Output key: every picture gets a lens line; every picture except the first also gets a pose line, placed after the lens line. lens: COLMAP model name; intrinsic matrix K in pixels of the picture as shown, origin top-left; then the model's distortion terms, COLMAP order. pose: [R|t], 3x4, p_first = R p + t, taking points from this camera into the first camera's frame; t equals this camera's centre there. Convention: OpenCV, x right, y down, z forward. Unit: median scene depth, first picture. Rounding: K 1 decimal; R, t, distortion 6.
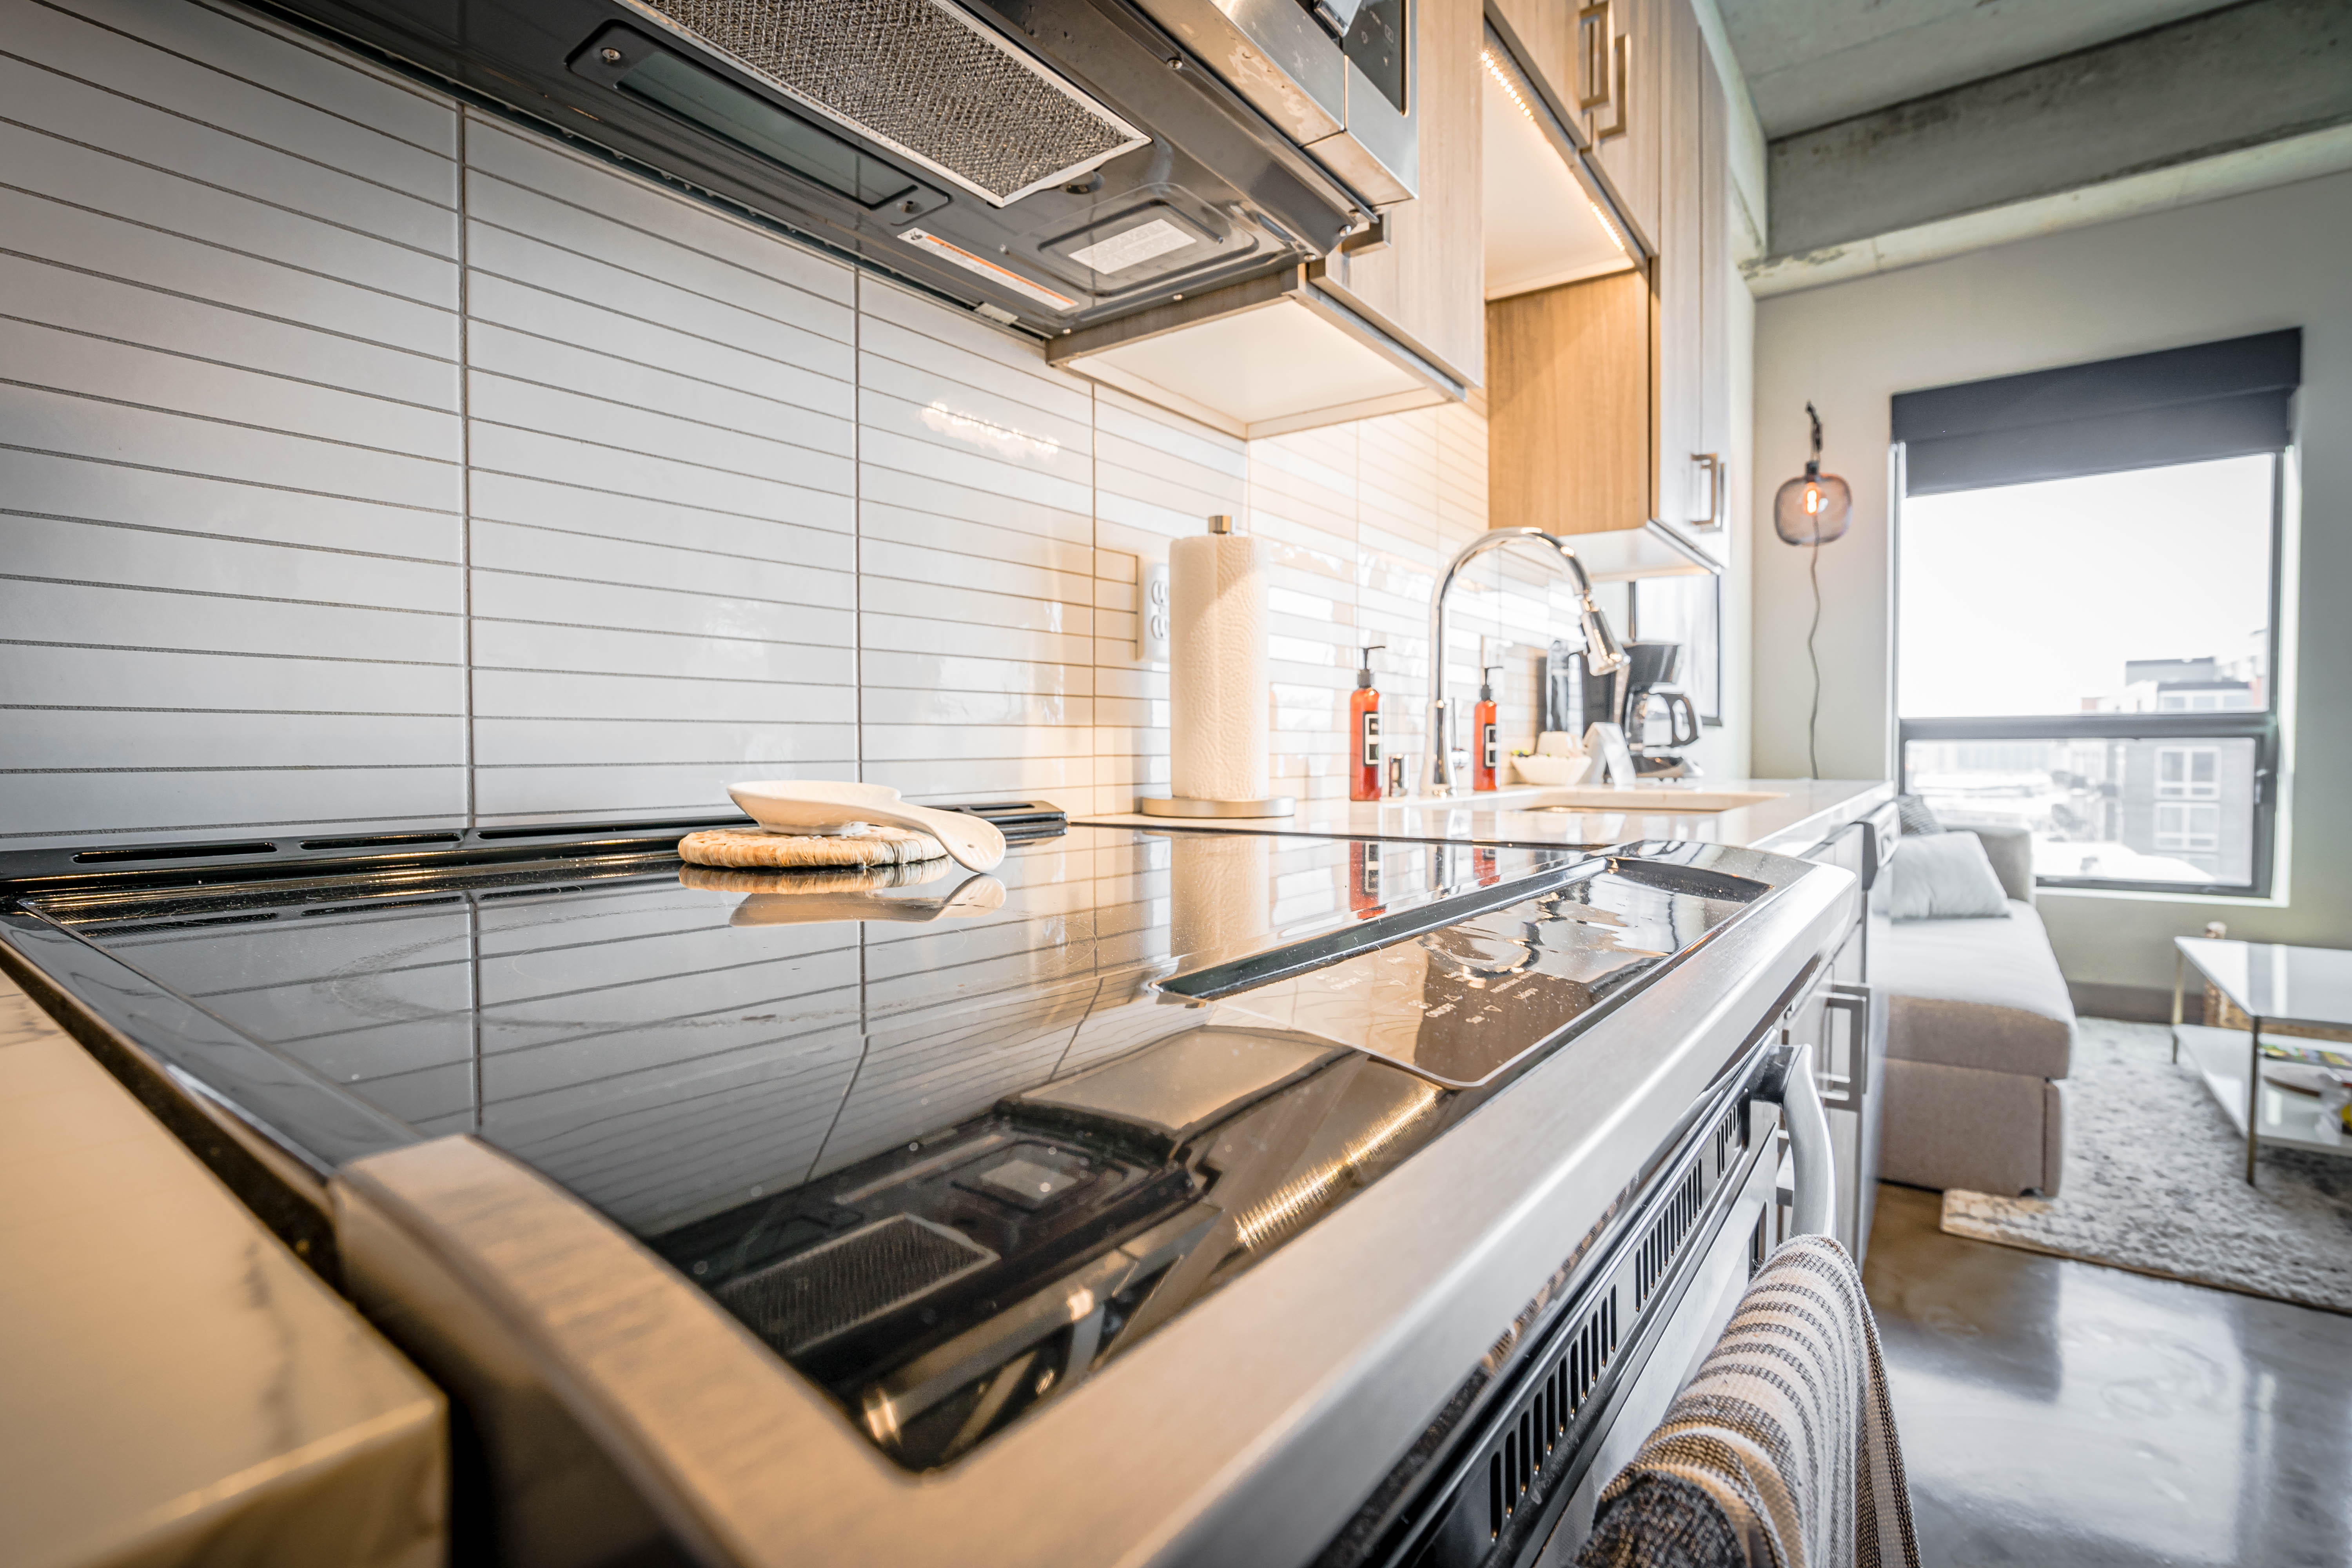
lens RADIAL K [[1133.3, 0, 1183.2], [0, 1133.3, 774.8], [0, 0, 1]] dist [-0.003433, -0.000894]
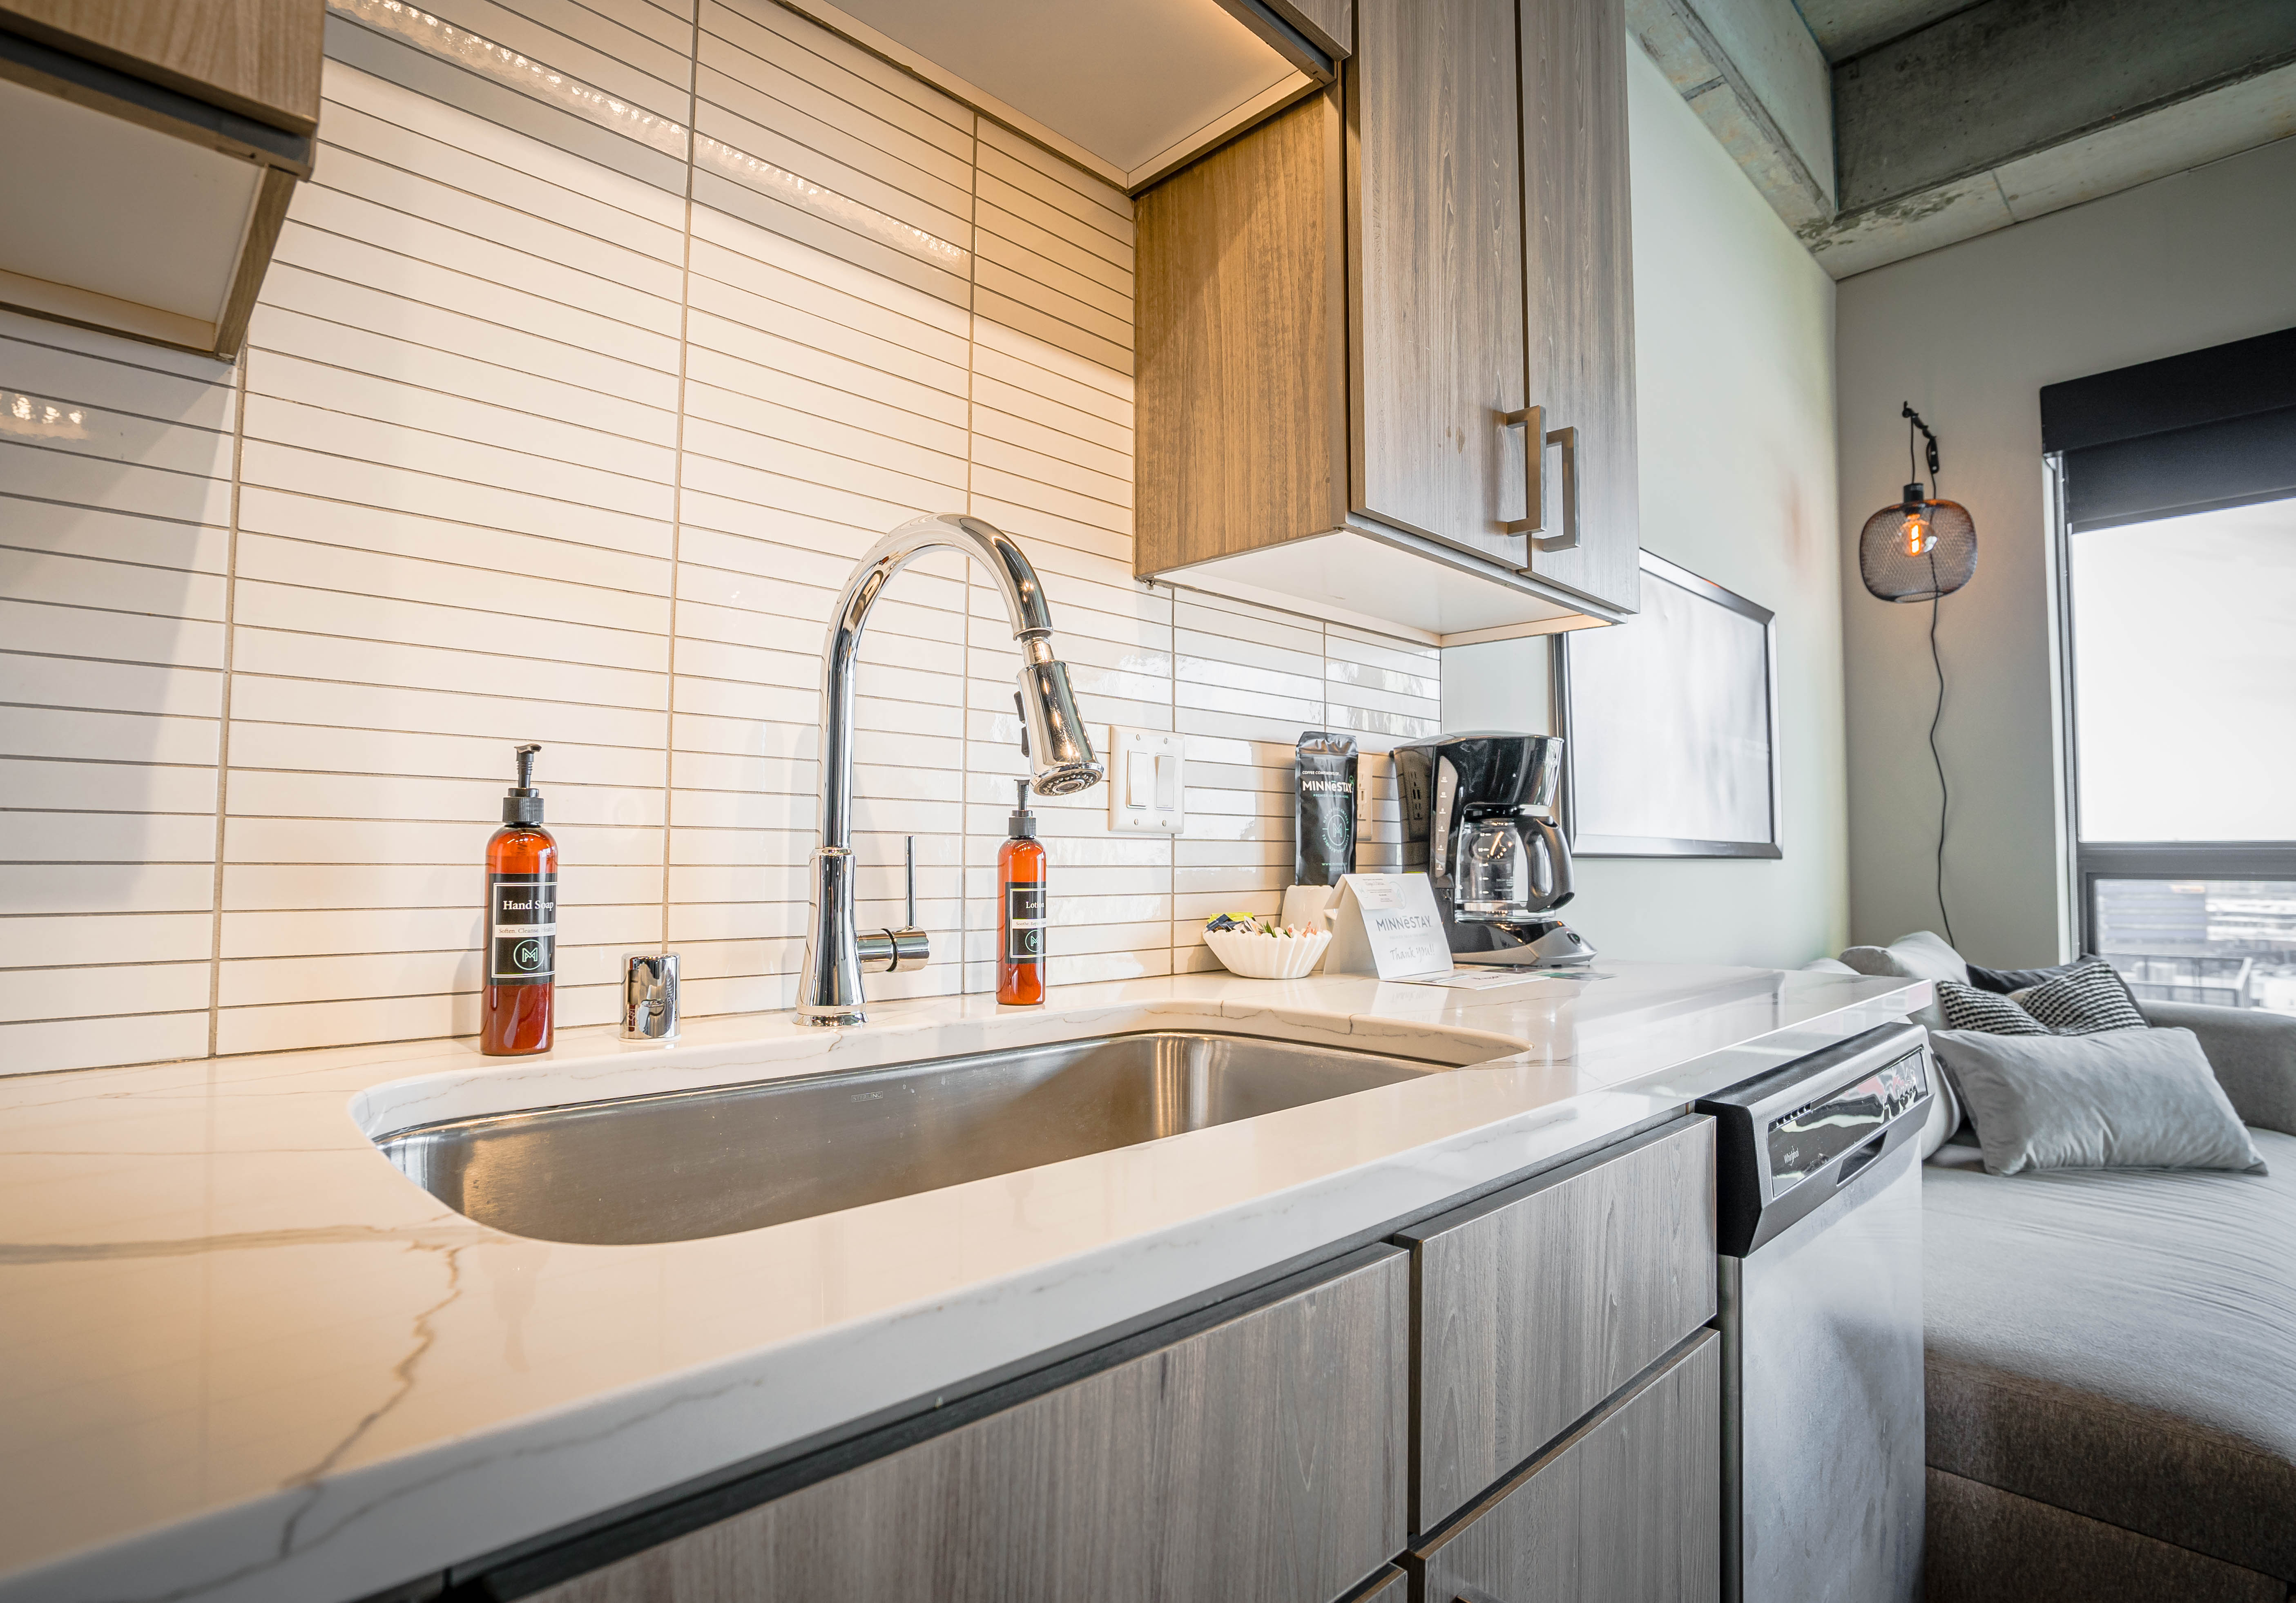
lens RADIAL K [[1119.6, 0, 1140.2], [0, 1119.6, 802.8], [0, 0, 1]] dist [-0.013319, 0.003945]
pose [[0.980285, -0.002083, -0.197579, 0.344361], [-0.011801, 0.997542, -0.069069, -0.037189], [0.197237, 0.070039, 0.977851, 0.373424]]
